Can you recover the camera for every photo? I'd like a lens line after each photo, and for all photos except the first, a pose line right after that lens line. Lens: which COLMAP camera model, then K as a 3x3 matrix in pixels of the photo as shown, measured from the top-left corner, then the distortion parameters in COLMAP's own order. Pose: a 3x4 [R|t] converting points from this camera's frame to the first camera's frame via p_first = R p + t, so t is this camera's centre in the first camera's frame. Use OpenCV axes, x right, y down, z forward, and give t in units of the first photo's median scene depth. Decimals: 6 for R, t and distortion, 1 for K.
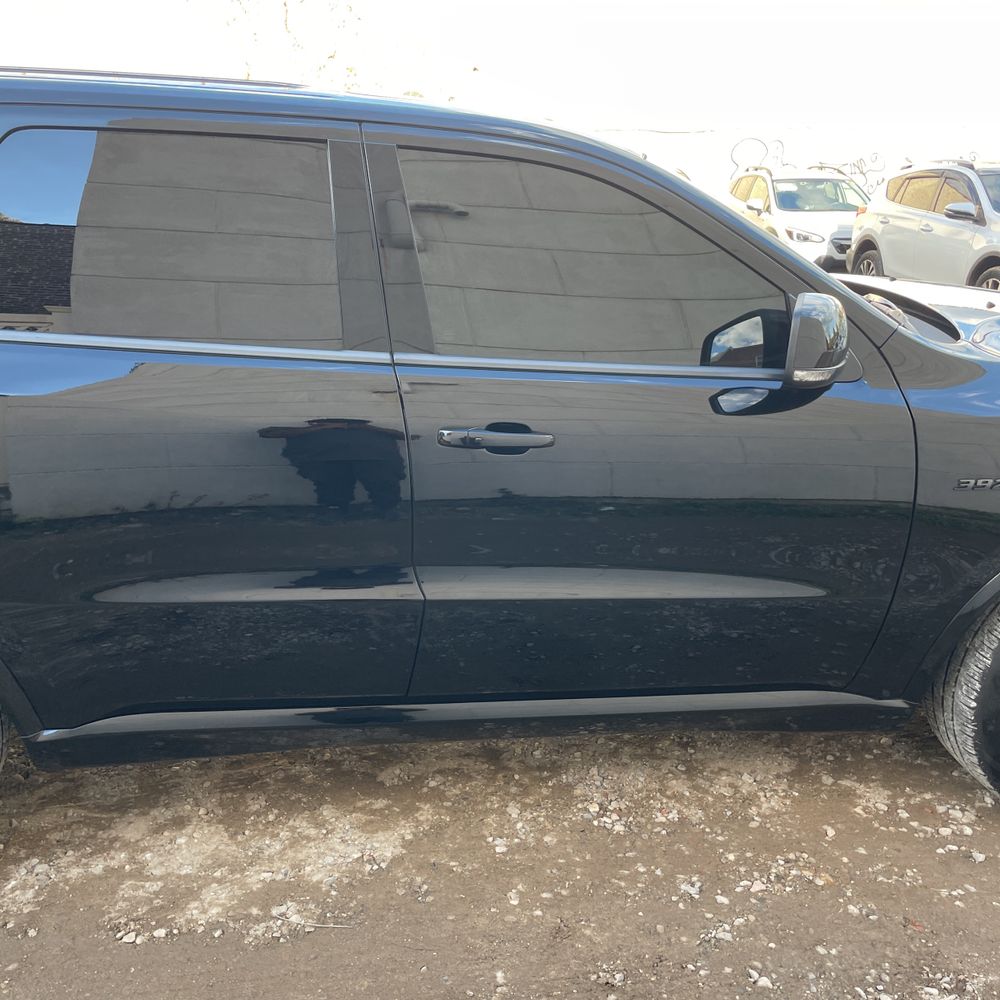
lens RADIAL K [[1011.9, 0, 497.7], [0, 1011.9, 504.9], [0, 0, 1]] dist [0.080017, -0.098267]
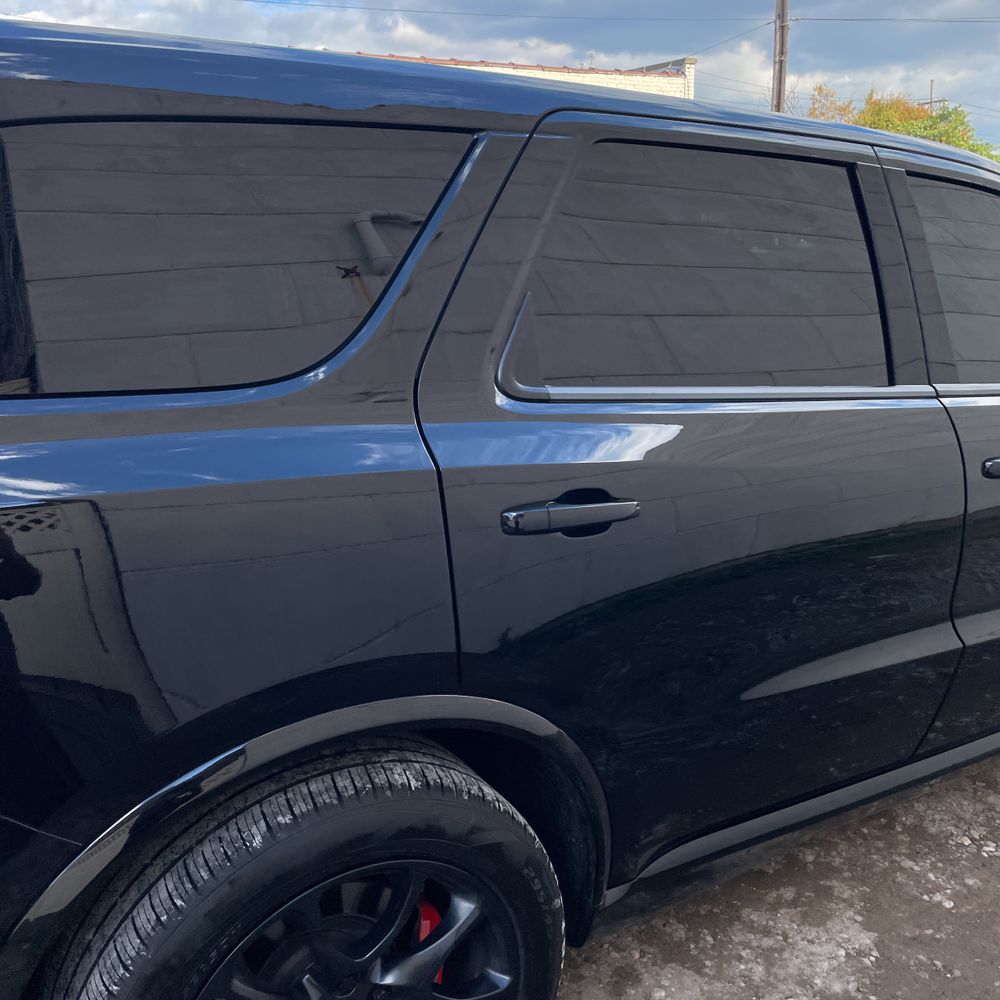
lens RADIAL K [[1011.9, 0, 497.7], [0, 1011.9, 504.9], [0, 0, 1]] dist [0.080017, -0.098267]
pose [[0.904738, -0.104095, 0.413053, -0.705862], [0.129516, 0.990996, -0.033942, -0.049029], [-0.405801, 0.084205, 0.910074, 0.262676]]
